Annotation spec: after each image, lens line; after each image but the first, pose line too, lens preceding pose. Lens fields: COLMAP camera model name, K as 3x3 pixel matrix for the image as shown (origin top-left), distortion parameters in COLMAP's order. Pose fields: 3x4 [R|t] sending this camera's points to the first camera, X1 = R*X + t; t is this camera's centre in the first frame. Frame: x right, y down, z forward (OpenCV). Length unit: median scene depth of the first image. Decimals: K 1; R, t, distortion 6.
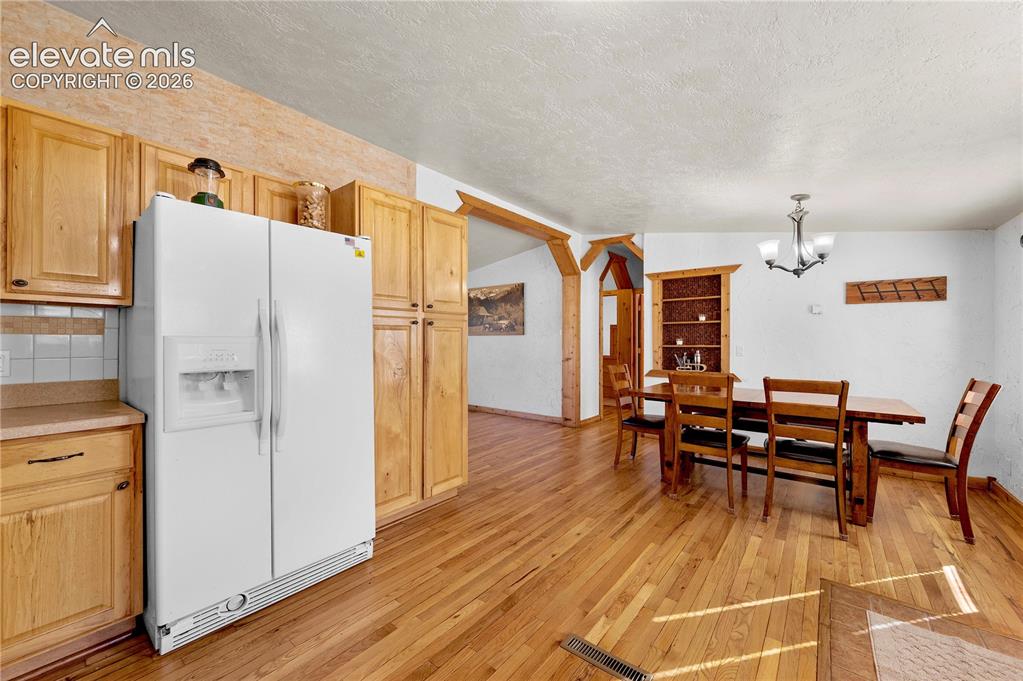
lens RADIAL K [[403.4, 0, 508.5], [0, 403.4, 341.9], [0, 0, 1]] dist [-0.002166, 0.000083]
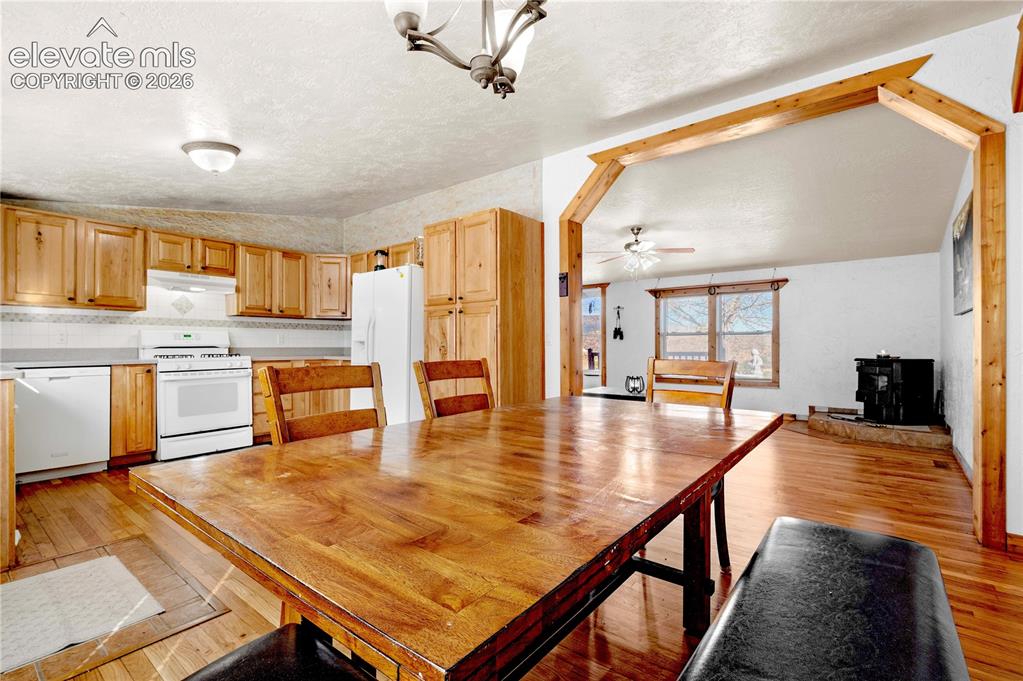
lens RADIAL K [[463.1, 0, 507.6], [0, 463.1, 344.2], [0, 0, 1]] dist [0.001564, -0.001906]
pose [[-0.007134, -0.002407, -0.999972, 0.914089], [-0.000119, 0.999997, -0.002406, 0.043452], [0.999975, 0.000102, -0.007134, 0.848273]]
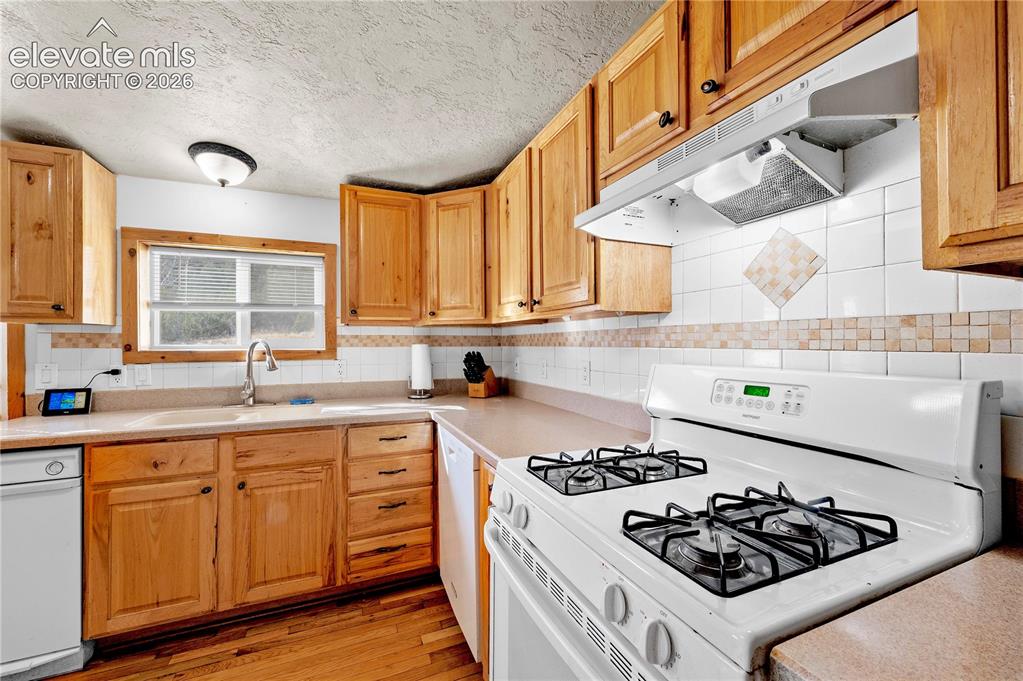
lens RADIAL K [[403.4, 0, 509.8], [0, 403.4, 340.2], [0, 0, 1]] dist [-0.002166, 0.000083]
pose [[-0.876240, 0.006305, 0.481833, -0.334750], [0.004725, 0.999979, -0.004492, -0.016079], [-0.481851, -0.001660, -0.876251, 0.282339]]
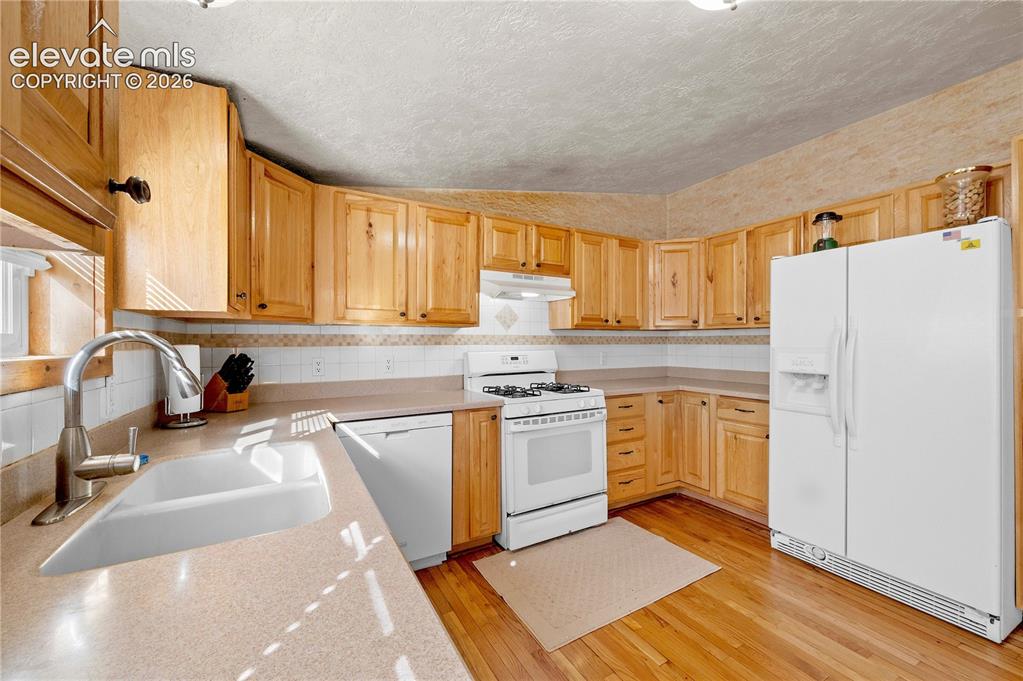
lens RADIAL K [[403.4, 0, 510.2], [0, 403.4, 342.4], [0, 0, 1]] dist [-0.002166, 0.000083]
pose [[-0.380873, 0.000902, -0.924627, 0.416752], [0.001394, 0.999999, 0.000402, -0.015209], [0.924626, -0.001136, -0.380874, 0.267372]]
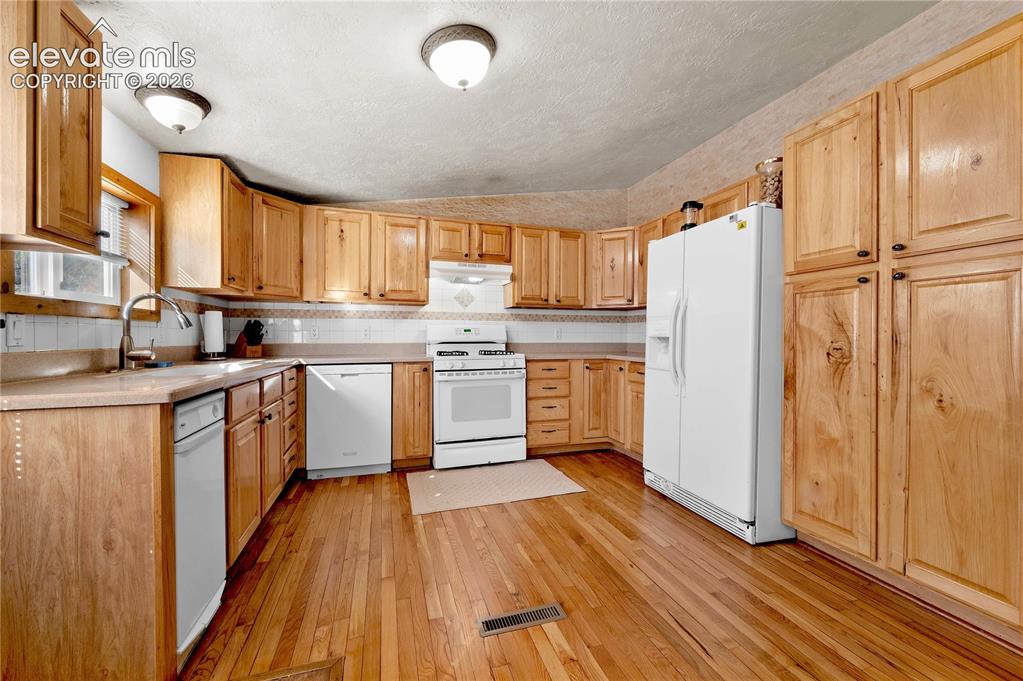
lens RADIAL K [[403.4, 0, 508.9], [0, 403.4, 339.7], [0, 0, 1]] dist [-0.002166, 0.000083]
pose [[-0.560268, 0.004708, -0.828298, 0.448696], [-0.003556, 0.999961, 0.008089, 0.032207], [0.828304, 0.007477, -0.560229, 0.629915]]
